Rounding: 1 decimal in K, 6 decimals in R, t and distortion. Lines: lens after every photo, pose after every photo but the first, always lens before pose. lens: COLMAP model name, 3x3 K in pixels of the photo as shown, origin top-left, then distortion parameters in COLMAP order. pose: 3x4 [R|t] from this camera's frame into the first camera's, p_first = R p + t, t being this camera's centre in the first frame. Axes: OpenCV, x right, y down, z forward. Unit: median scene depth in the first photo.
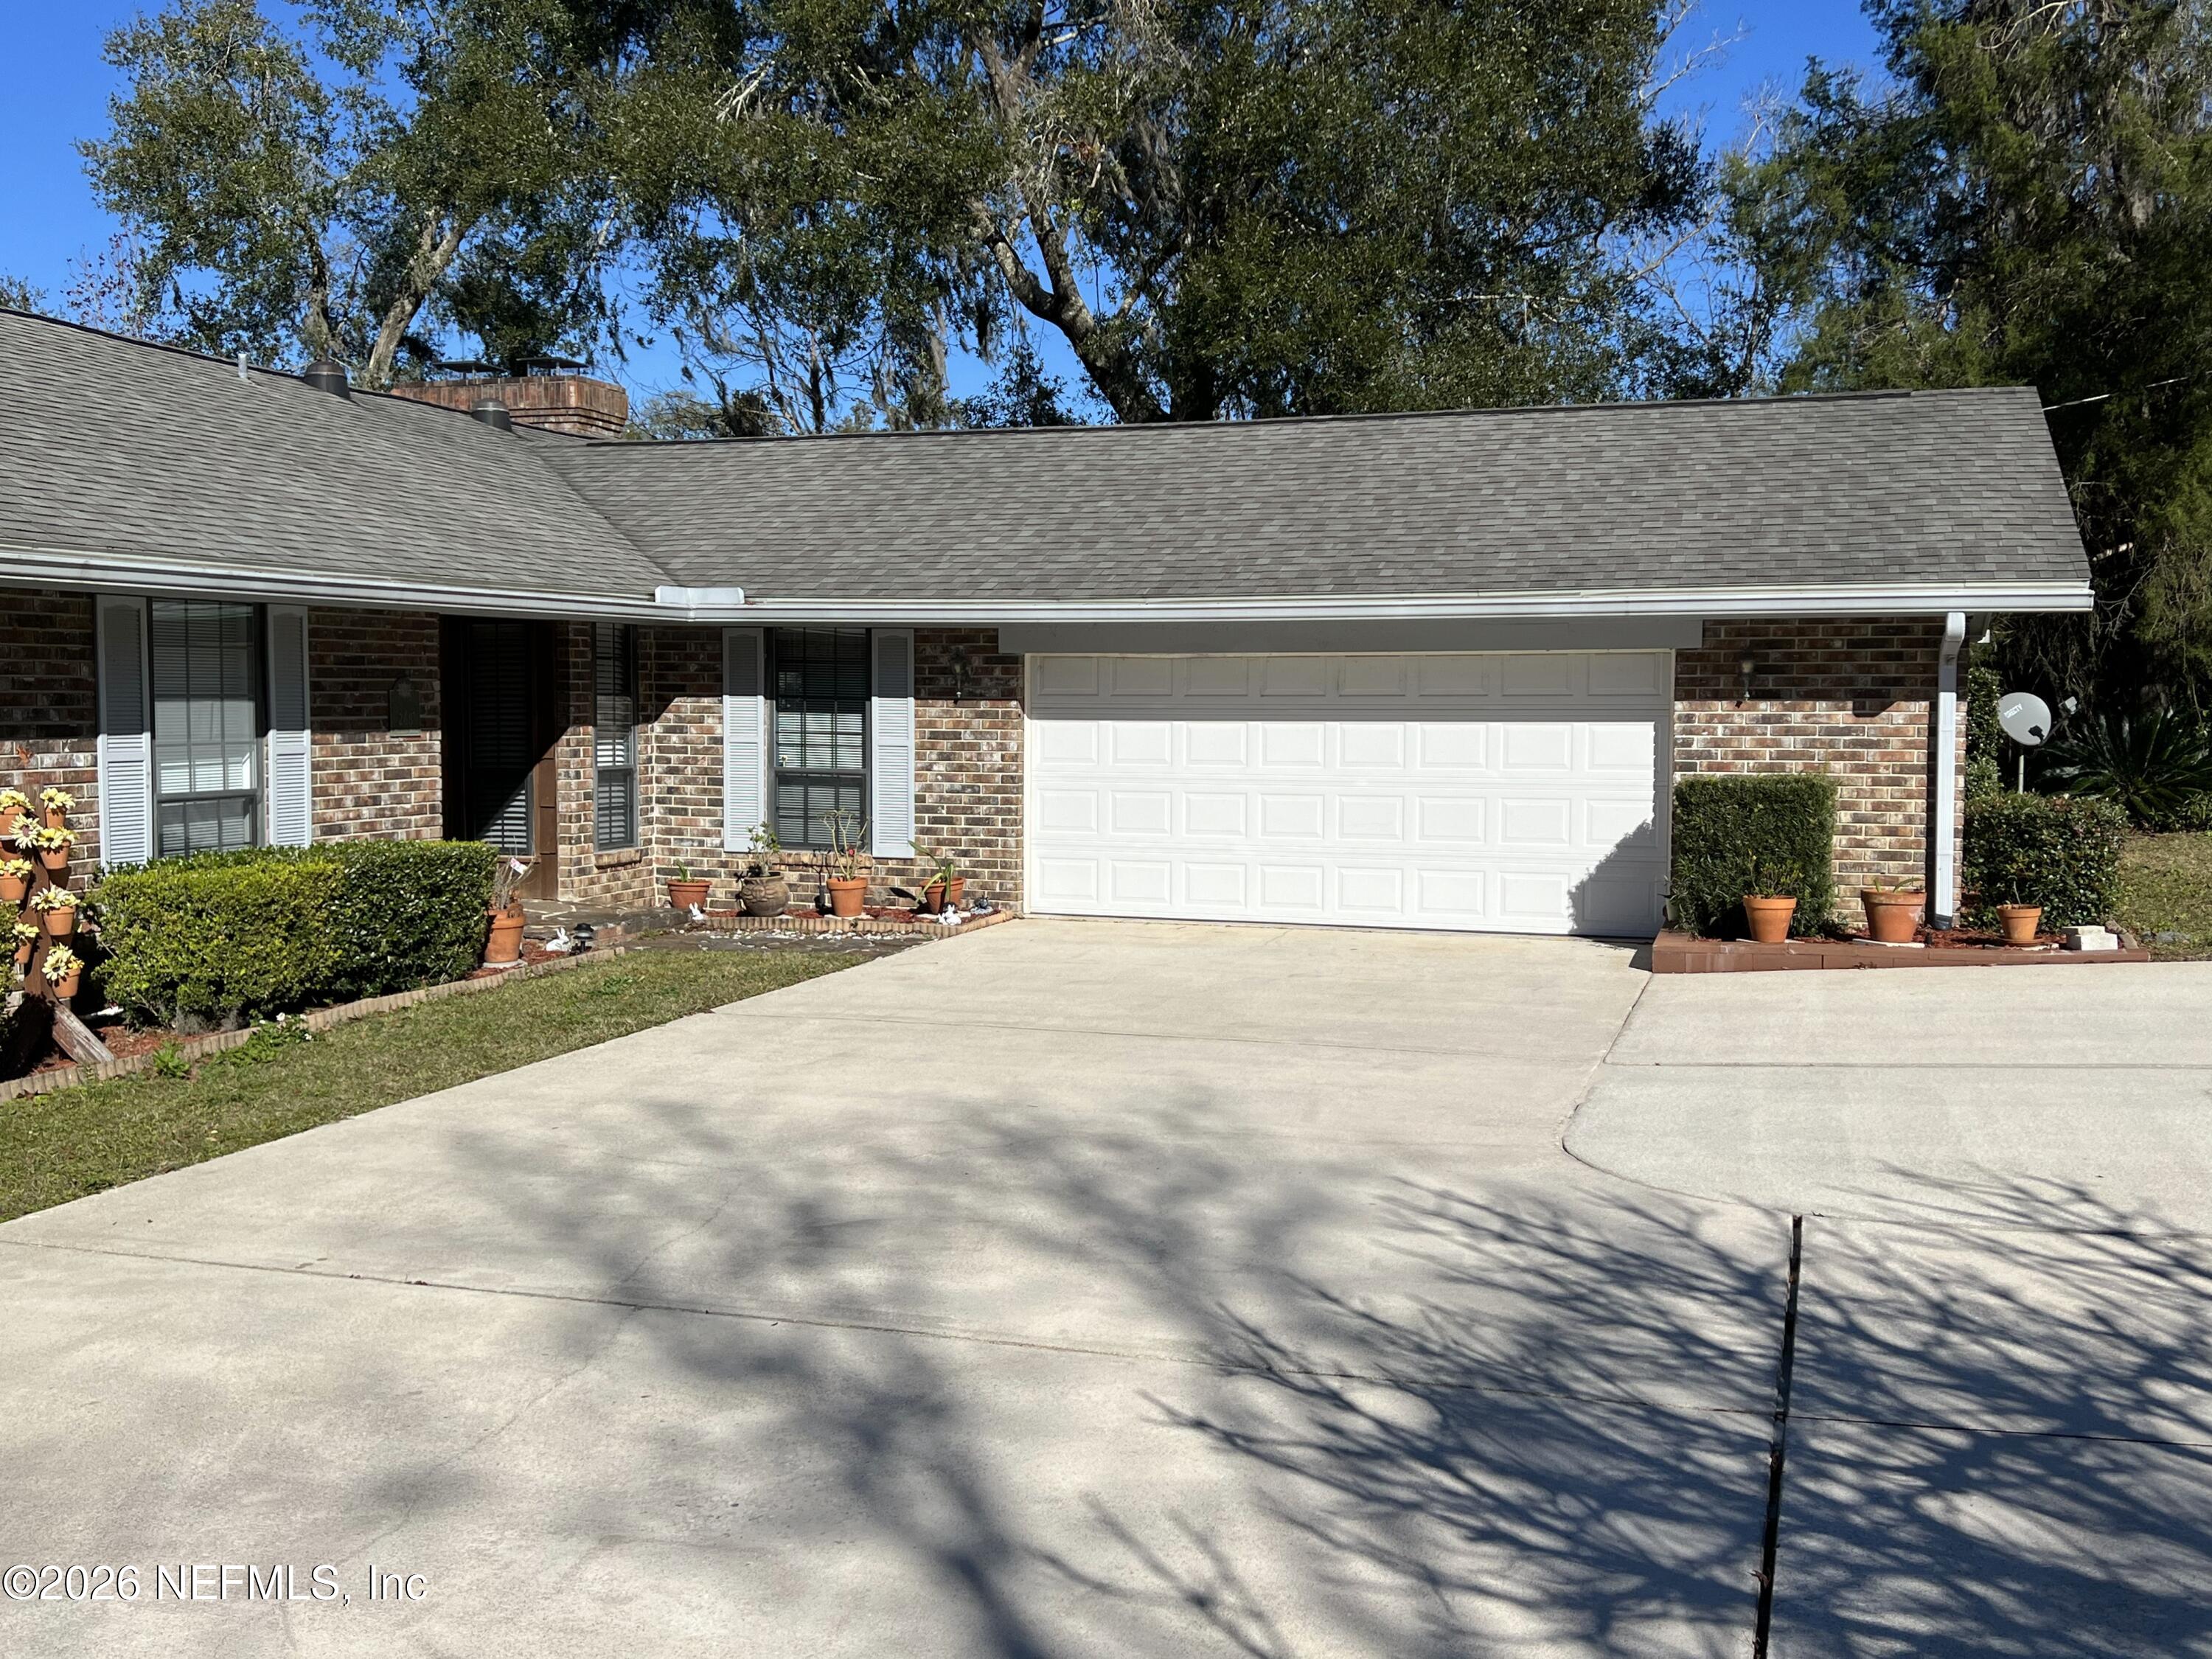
lens RADIAL K [[2048.6, 0, 1112.8], [0, 2048.6, 825.4], [0, 0, 1]] dist [0.216604, -0.645614]
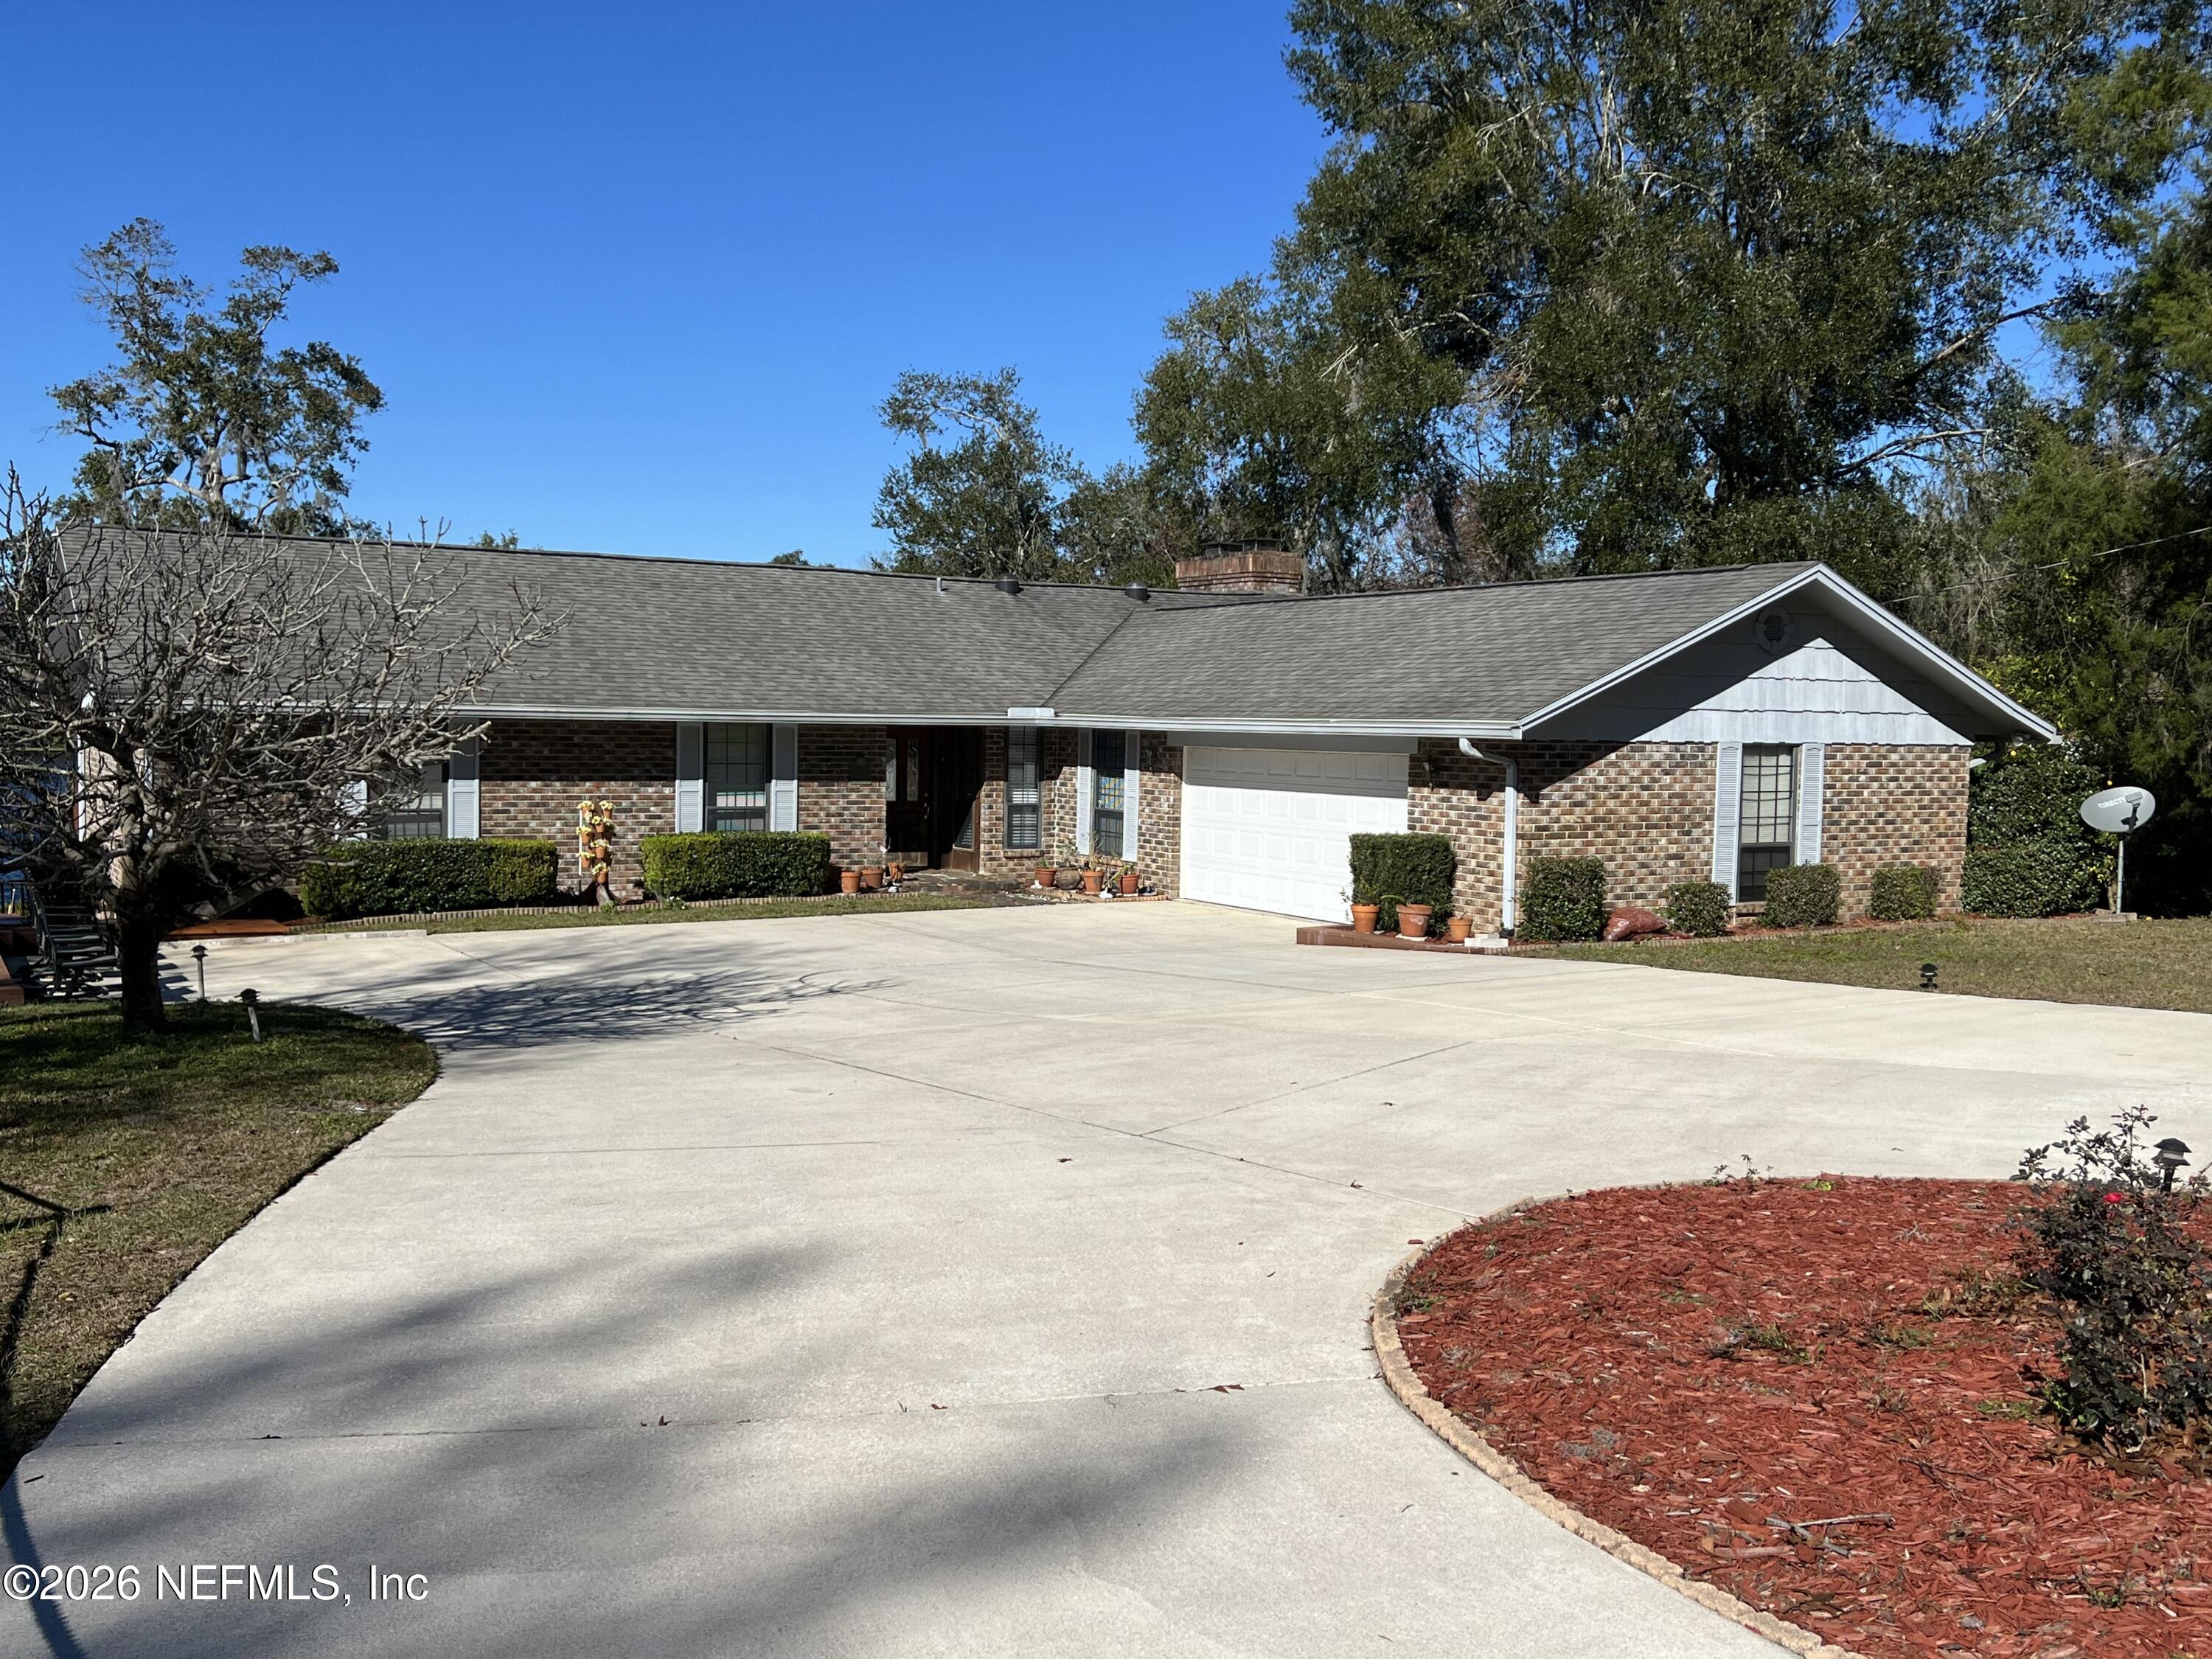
lens RADIAL K [[2058.0, 0, 1106.0], [0, 2058.0, 829.5], [0, 0, 1]] dist [0.142162, -0.296496]
pose [[0.750110, 0.045248, -0.659763, 1.105509], [-0.055809, 0.998429, 0.005023, -0.020427], [0.658953, 0.033053, 0.751457, -0.346458]]
